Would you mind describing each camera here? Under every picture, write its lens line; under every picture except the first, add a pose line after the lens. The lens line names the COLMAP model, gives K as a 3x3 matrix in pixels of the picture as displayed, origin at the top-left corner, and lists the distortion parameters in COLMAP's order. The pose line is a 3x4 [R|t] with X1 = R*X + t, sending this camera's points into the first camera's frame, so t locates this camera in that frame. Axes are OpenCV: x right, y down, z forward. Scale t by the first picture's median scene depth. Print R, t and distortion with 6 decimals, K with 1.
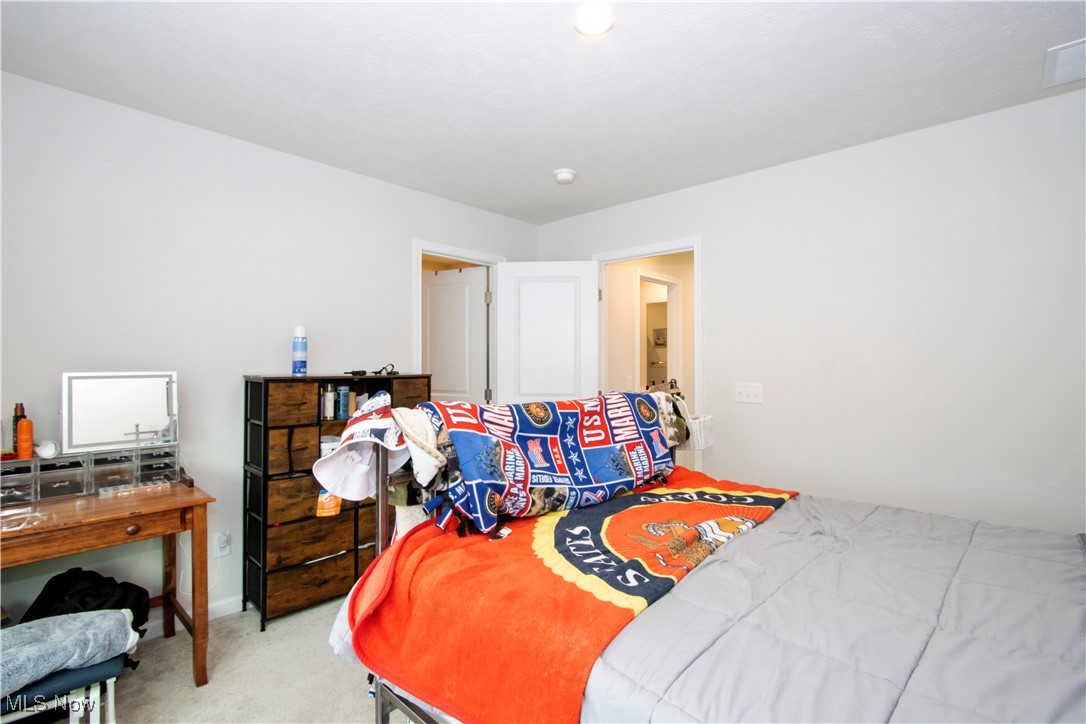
lens RADIAL K [[501.3, 0, 538.7], [0, 501.3, 360.7], [0, 0, 1]] dist [-0.025602, 0.004139]
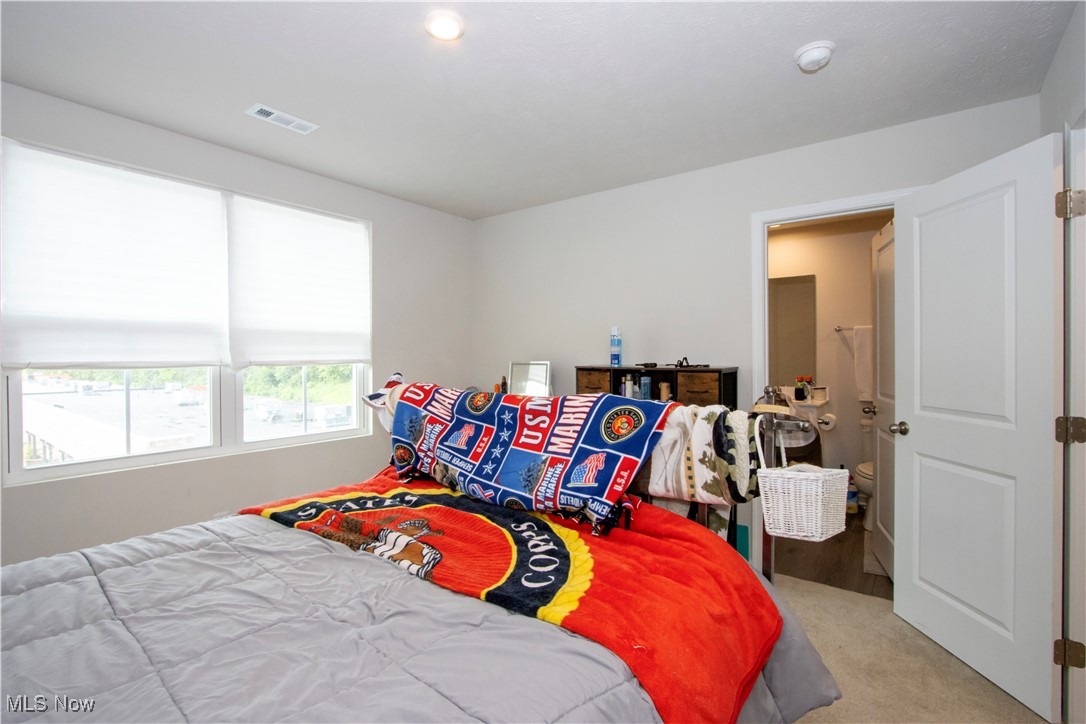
lens RADIAL K [[501.3, 0, 538.6], [0, 501.3, 359.1], [0, 0, 1]] dist [-0.025602, 0.004139]
pose [[0.099813, 0.005399, -0.994992, 0.999474], [0.004681, 0.999972, 0.005896, 0.005625], [0.994995, -0.005246, 0.099784, 0.930153]]
